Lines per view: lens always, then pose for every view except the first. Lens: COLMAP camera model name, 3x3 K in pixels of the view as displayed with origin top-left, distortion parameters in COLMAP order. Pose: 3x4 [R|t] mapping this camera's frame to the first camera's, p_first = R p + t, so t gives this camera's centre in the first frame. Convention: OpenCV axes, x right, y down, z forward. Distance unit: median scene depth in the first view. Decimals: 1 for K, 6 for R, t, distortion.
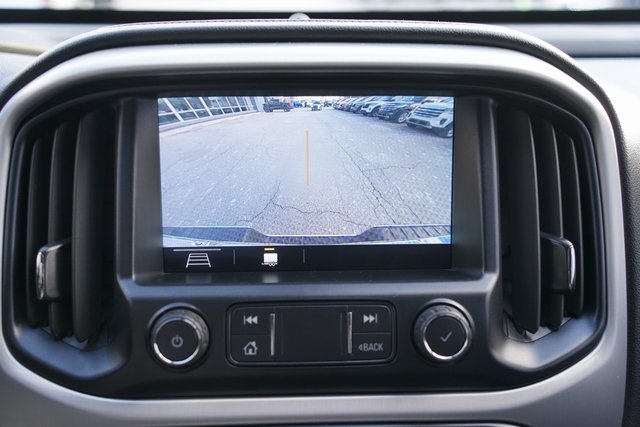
lens RADIAL K [[812.8, 0, 320.0], [0, 812.8, 213.5], [0, 0, 1]] dist [0.158742, -0.018674]
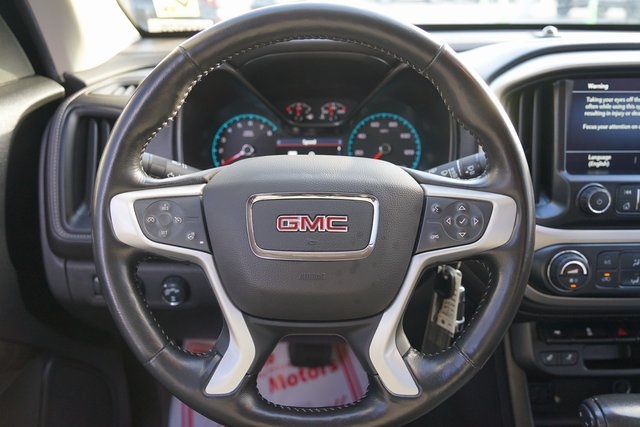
lens RADIAL K [[528.2, 0, 320.0], [0, 528.2, 213.5], [0, 0, 1]] dist [-0.015016, 0.002295]
pose [[0.999320, 0.007269, -0.036158, -0.778455], [-0.002473, 0.991386, 0.130953, 0.013355], [0.036798, -0.130774, 0.990729, -0.318577]]
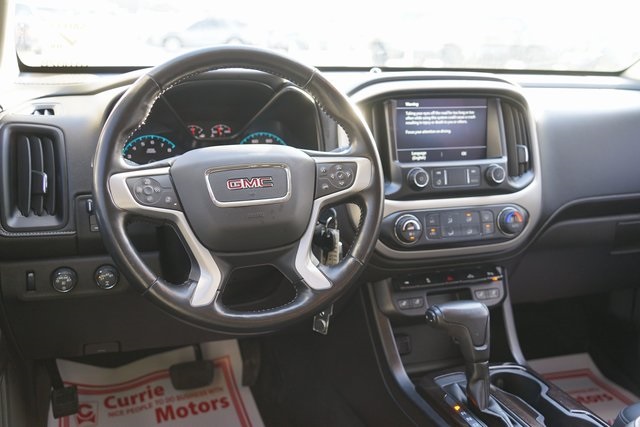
lens RADIAL K [[678.7, 0, 320.0], [0, 678.7, 213.5], [0, 0, 1]] dist [0.121586, 0.018799]
pose [[0.958814, -0.054969, 0.278666, -1.173136], [0.059189, 0.998224, -0.006744, 0.262648], [-0.277800, 0.022960, 0.960364, -1.242093]]
